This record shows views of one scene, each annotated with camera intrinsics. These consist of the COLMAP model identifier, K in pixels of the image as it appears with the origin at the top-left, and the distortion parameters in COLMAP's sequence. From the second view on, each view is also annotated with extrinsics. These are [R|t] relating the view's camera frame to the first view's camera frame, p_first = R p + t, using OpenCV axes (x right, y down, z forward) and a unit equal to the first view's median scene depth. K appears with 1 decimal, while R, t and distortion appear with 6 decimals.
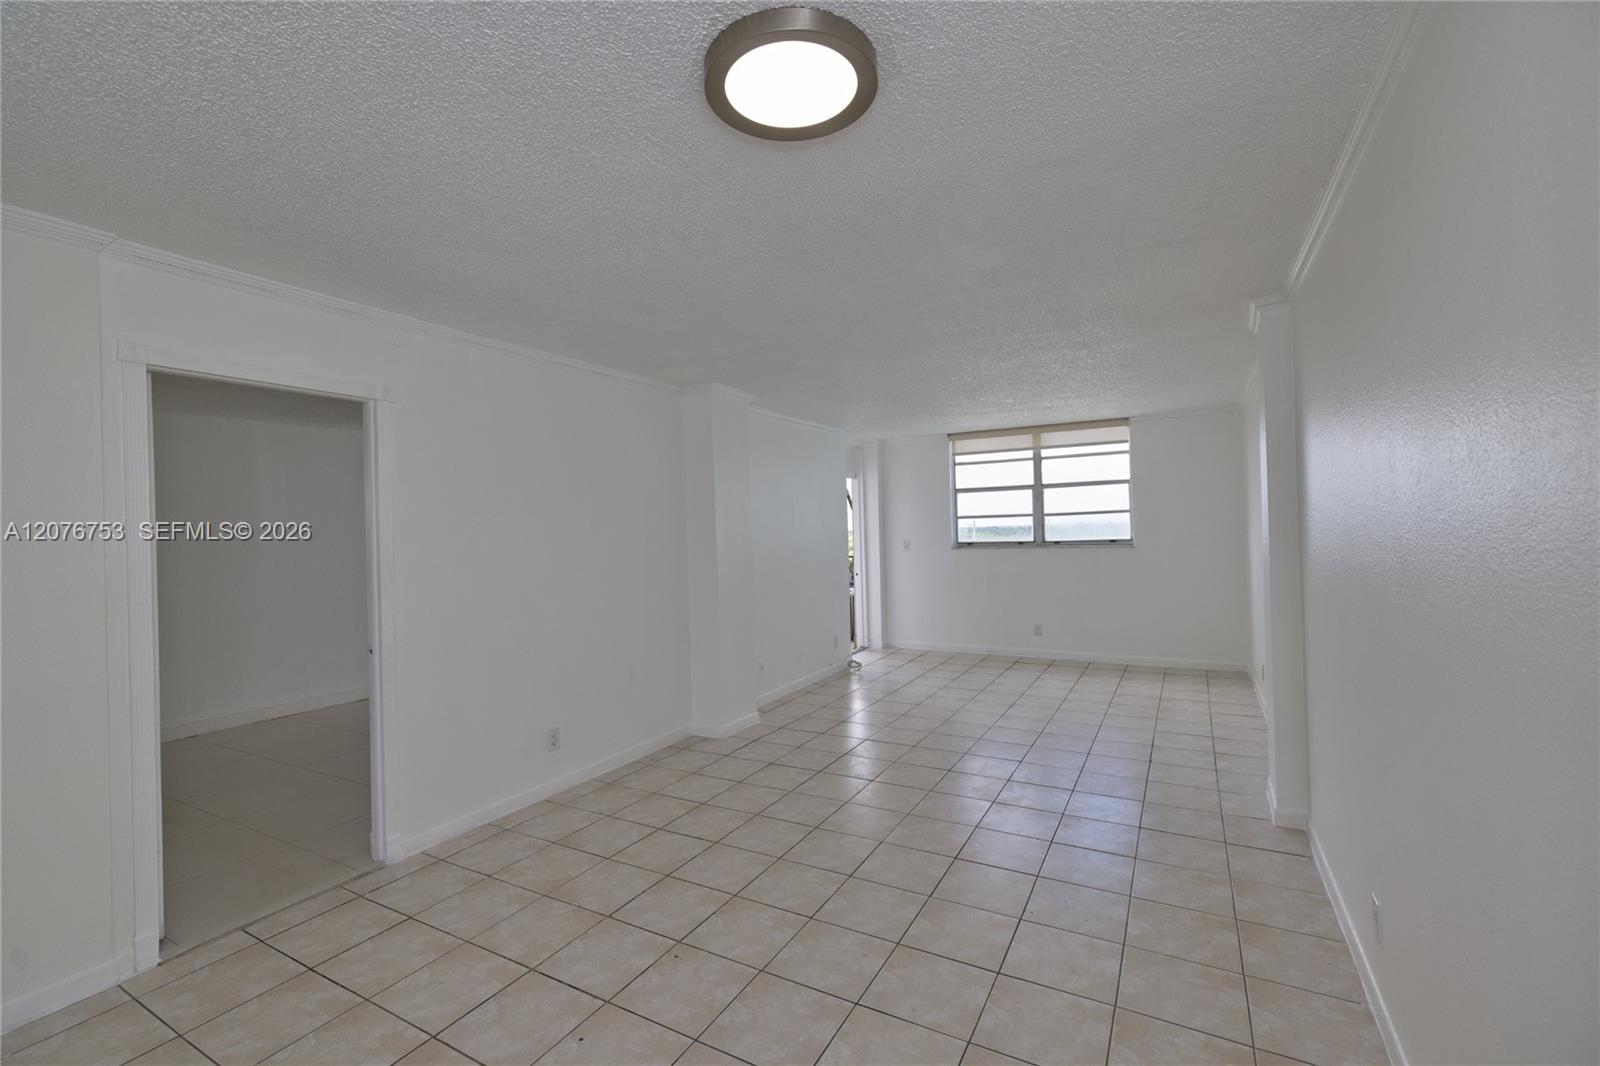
lens RADIAL K [[683.9, 0, 795.2], [0, 683.9, 531.2], [0, 0, 1]] dist [0.001030, -0.000227]
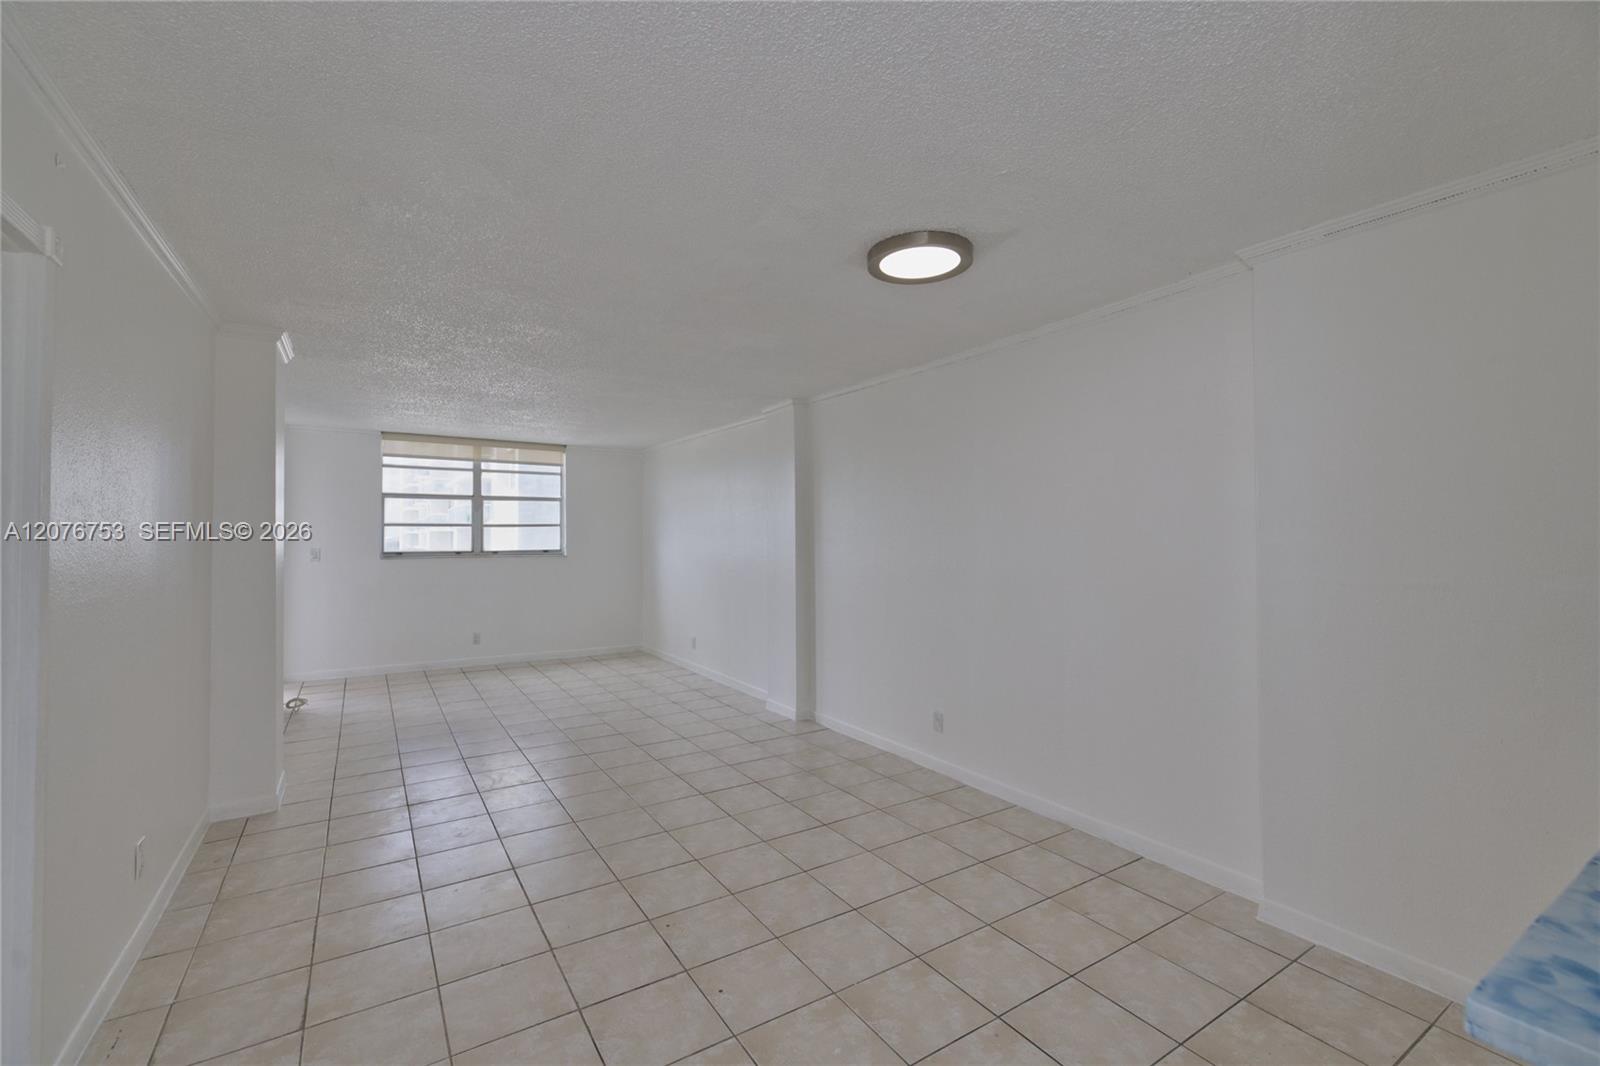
lens RADIAL K [[683.9, 0, 795.2], [0, 683.9, 531.2], [0, 0, 1]] dist [0.001030, -0.000227]
pose [[0.467926, 0.034439, 0.883096, -0.325834], [-0.011081, 0.999391, -0.033103, 0.013389], [-0.883698, 0.005704, 0.468022, 0.101757]]
